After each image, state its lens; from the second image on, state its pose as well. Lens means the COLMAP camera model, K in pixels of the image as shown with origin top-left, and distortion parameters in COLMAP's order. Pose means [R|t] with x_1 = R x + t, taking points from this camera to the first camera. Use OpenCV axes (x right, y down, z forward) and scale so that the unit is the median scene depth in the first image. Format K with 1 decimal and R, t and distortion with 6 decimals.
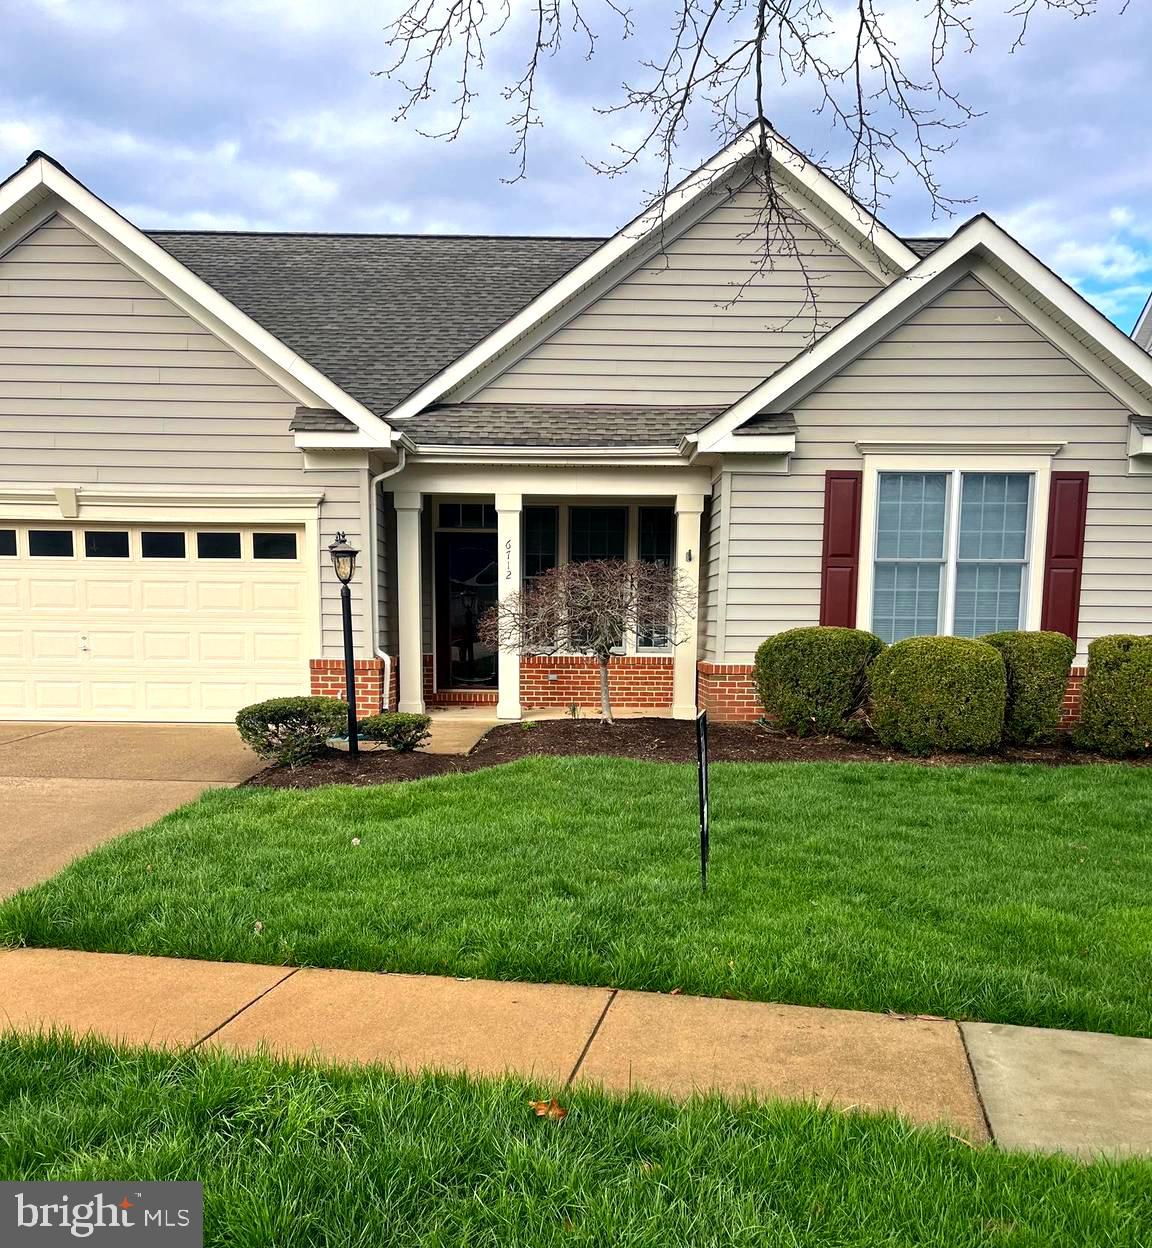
lens RADIAL K [[1109.9, 0, 573.0], [0, 1109.9, 615.6], [0, 0, 1]] dist [0.039736, -0.018987]
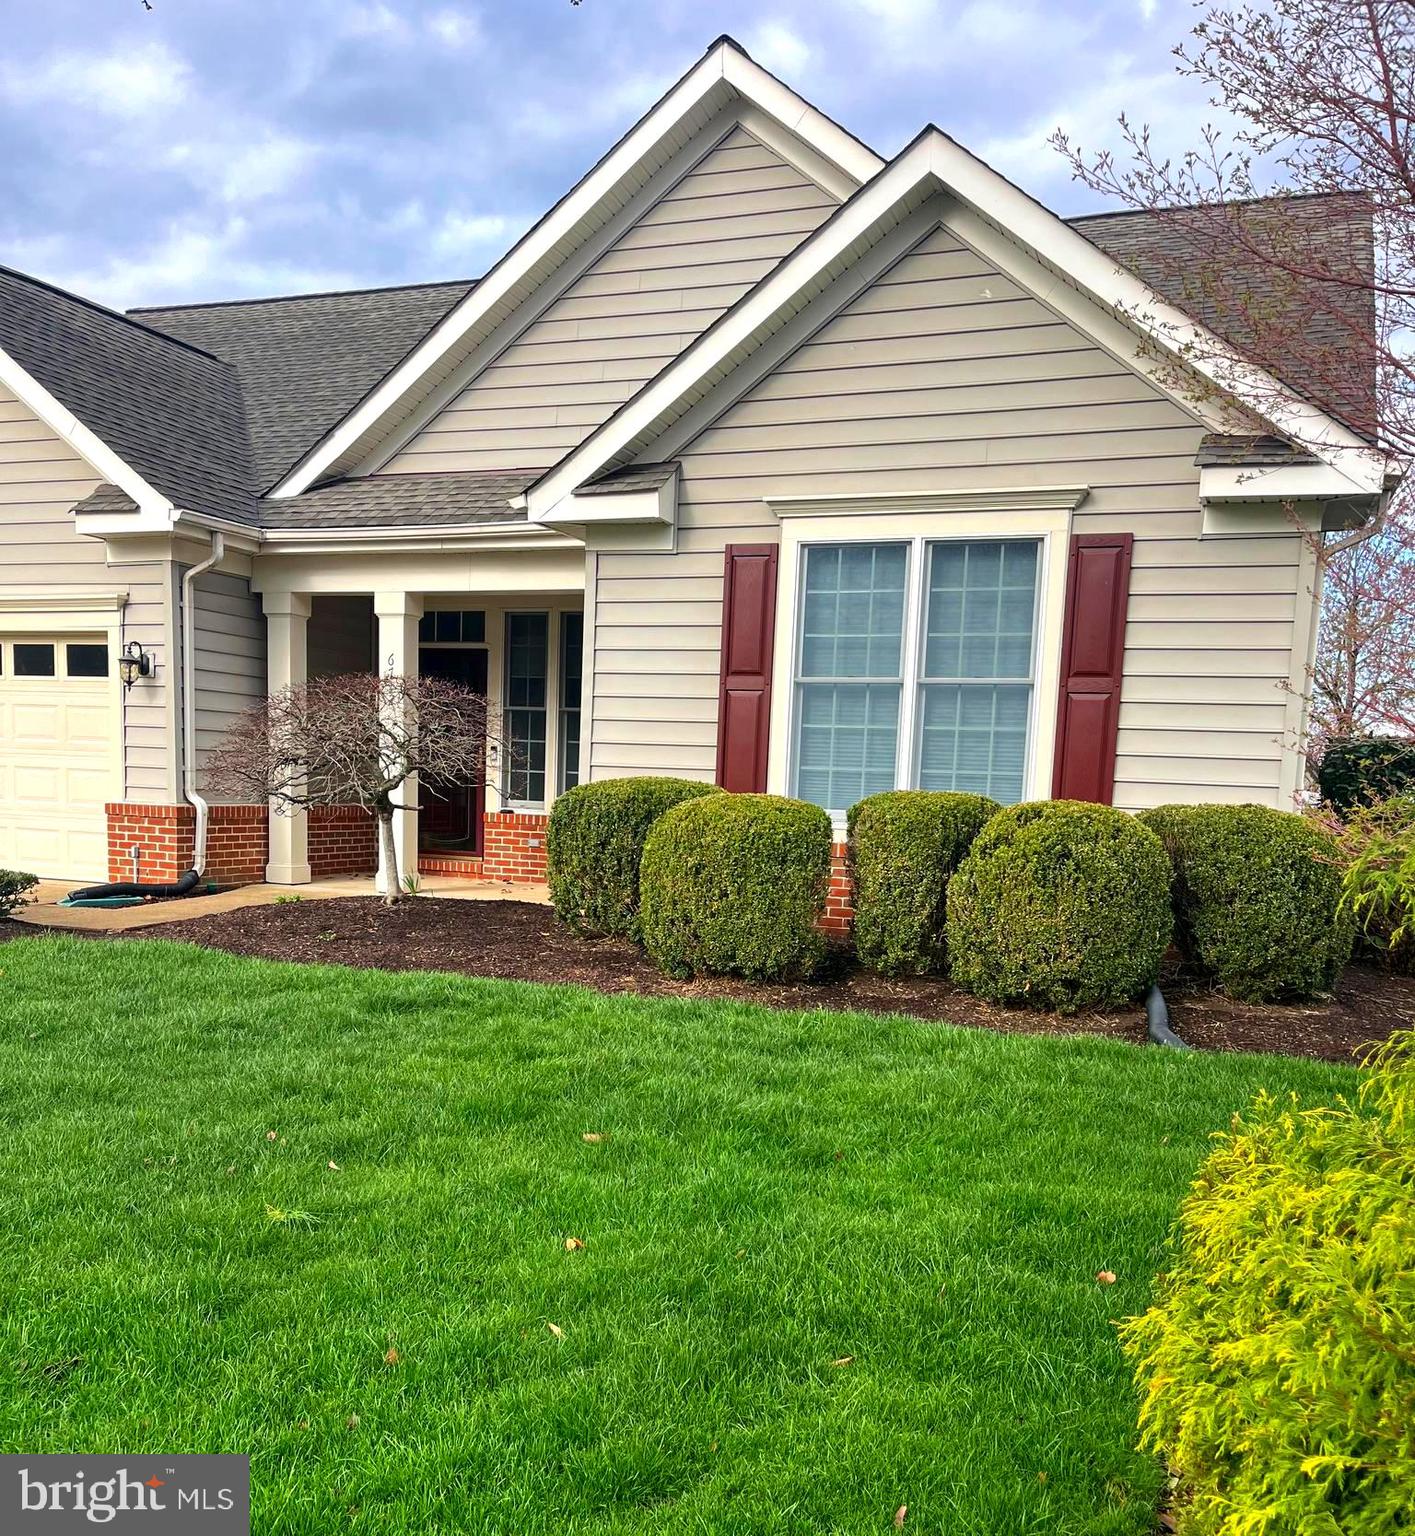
lens RADIAL K [[1366.1, 0, 708.7], [0, 1366.1, 779.3], [0, 0, 1]] dist [0.039736, -0.018987]
pose [[0.939464, 0.026379, -0.341630, 0.500886], [-0.025160, 0.999651, 0.007999, 0.004011], [0.341722, 0.001080, 0.939801, 0.224417]]
